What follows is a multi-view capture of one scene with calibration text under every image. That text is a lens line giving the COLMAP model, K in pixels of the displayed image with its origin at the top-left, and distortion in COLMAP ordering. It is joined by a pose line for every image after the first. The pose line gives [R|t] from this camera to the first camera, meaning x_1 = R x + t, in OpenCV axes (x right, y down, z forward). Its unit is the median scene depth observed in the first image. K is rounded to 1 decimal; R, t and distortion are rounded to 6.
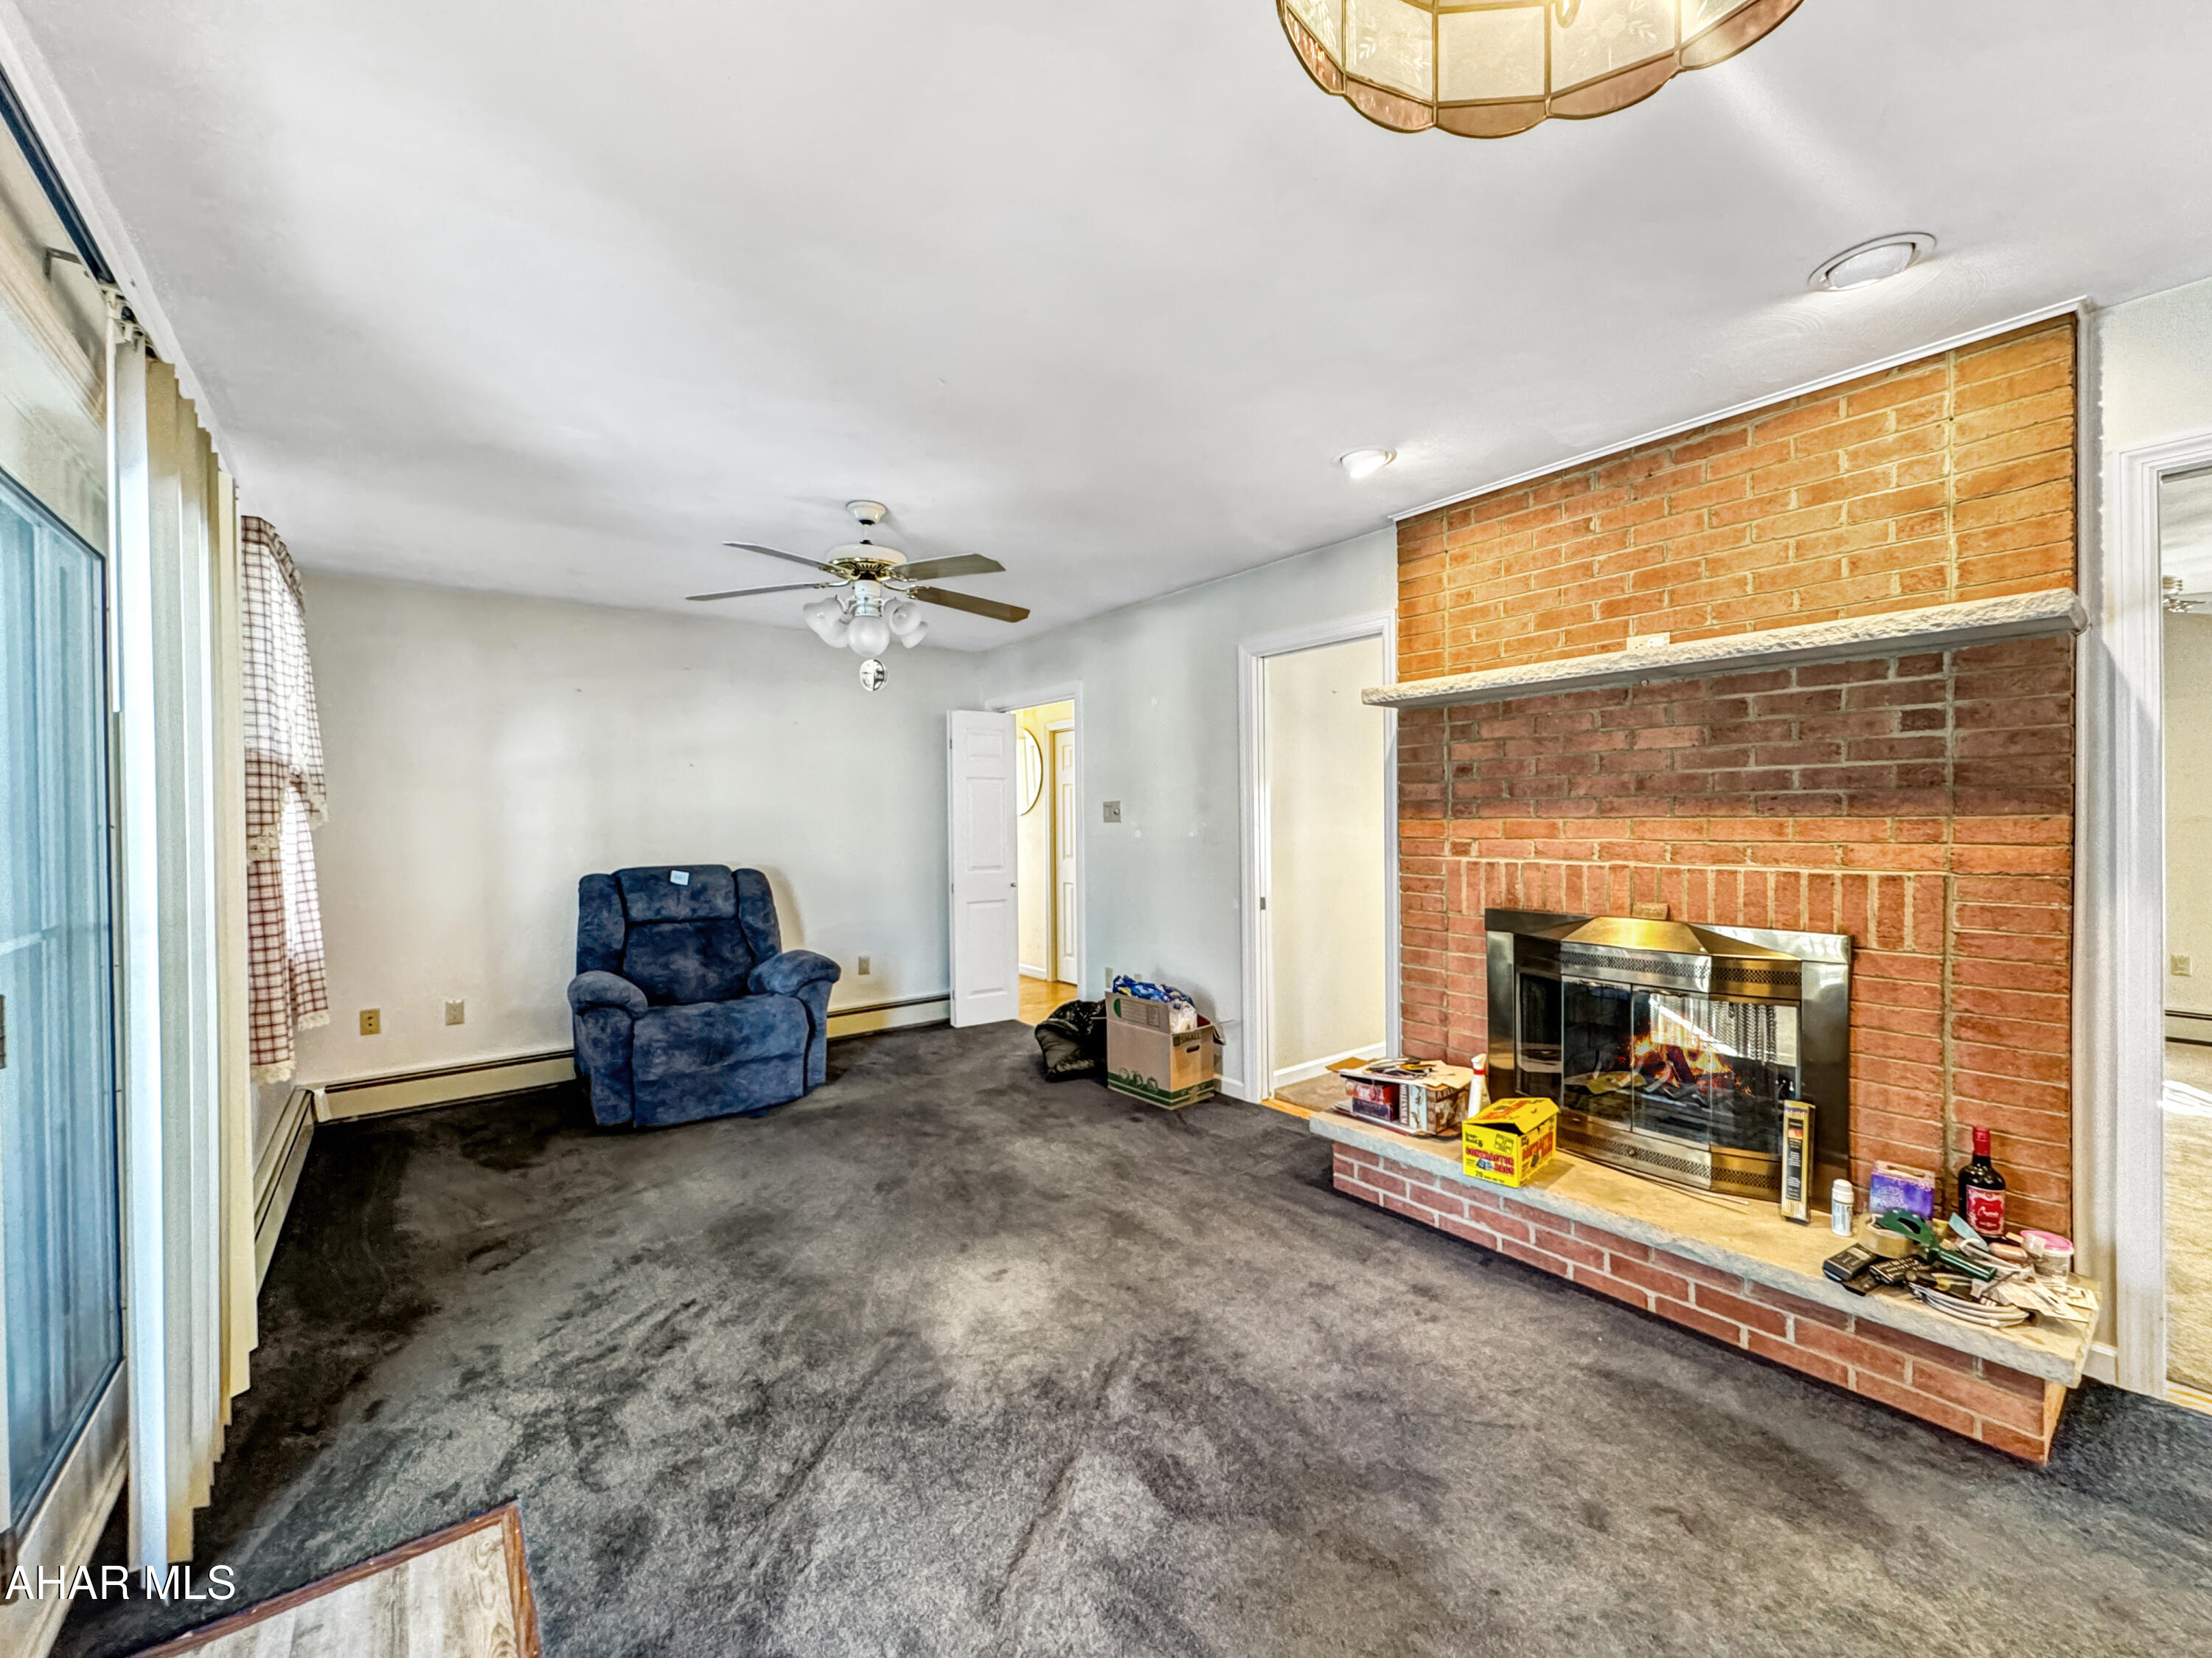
lens RADIAL K [[883.2, 0, 1109.3], [0, 883.2, 833.6], [0, 0, 1]] dist [-0.002245, 0.000042]
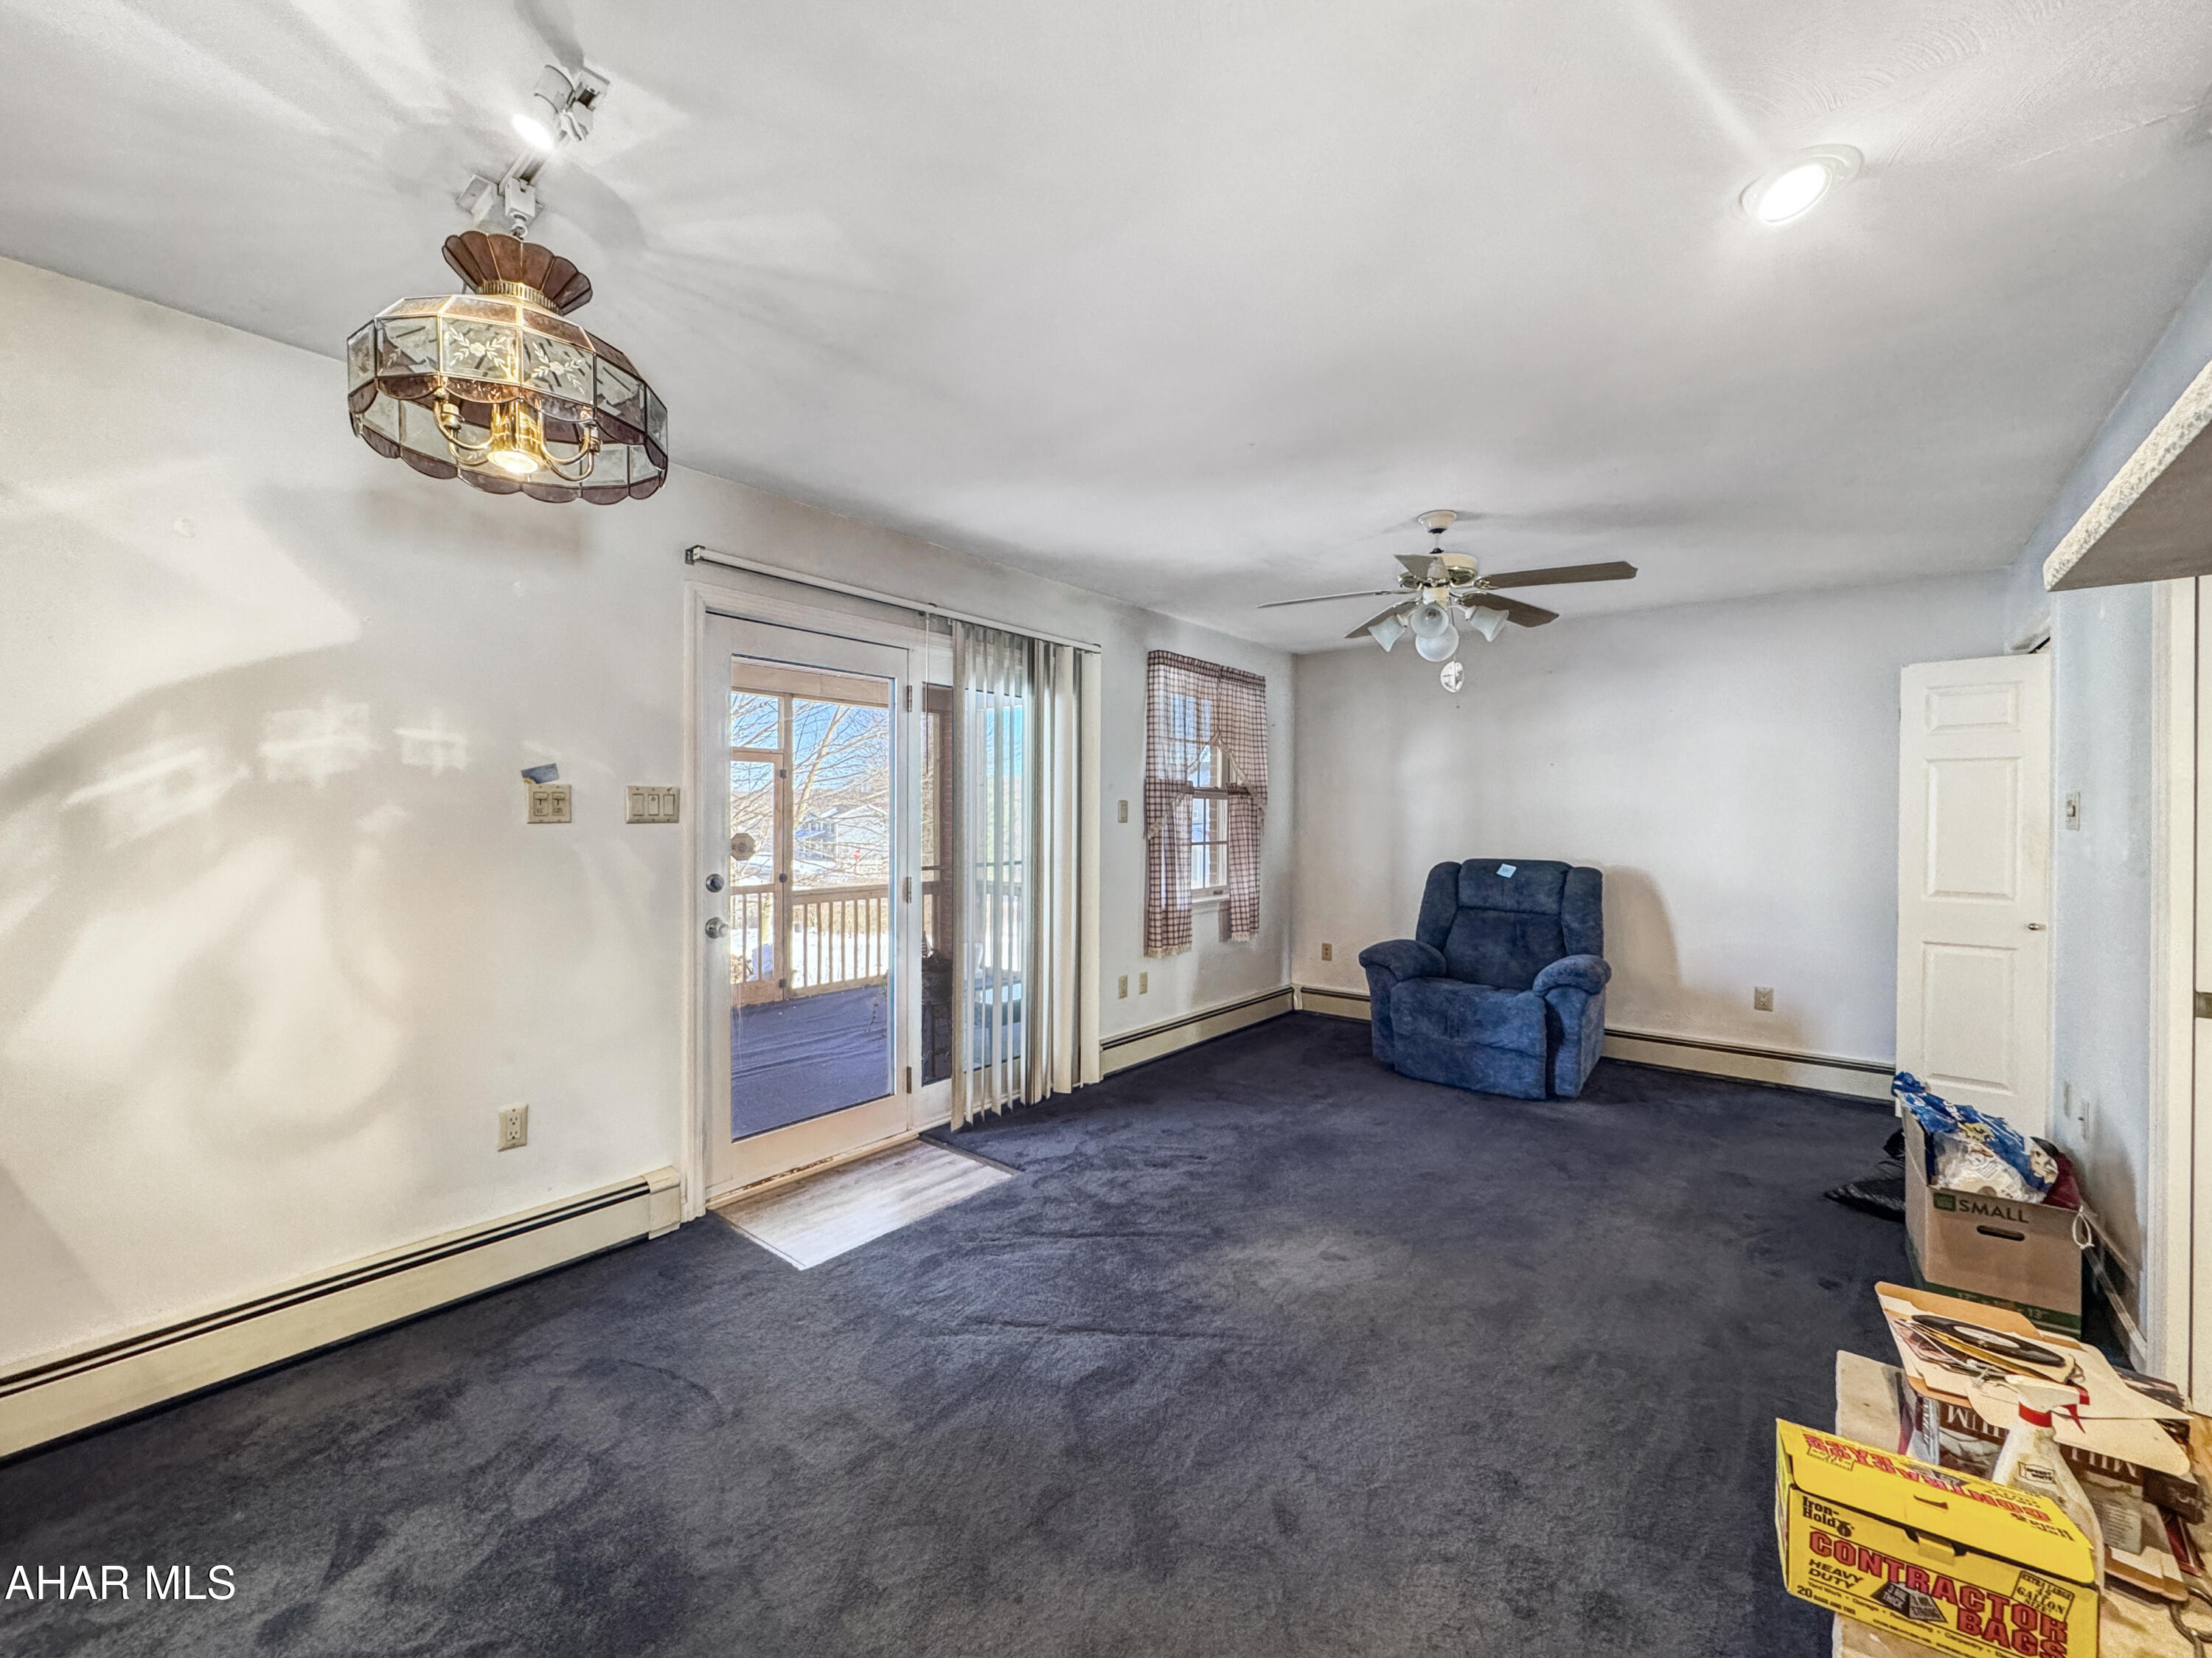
lens RADIAL K [[883.2, 0, 1106.7], [0, 883.2, 818.2], [0, 0, 1]] dist [-0.002245, 0.000042]
pose [[0.214588, 0.011399, -0.976638, 0.650878], [-0.023089, 0.999712, 0.006596, -0.014830], [0.976432, 0.021134, 0.214790, 0.394405]]
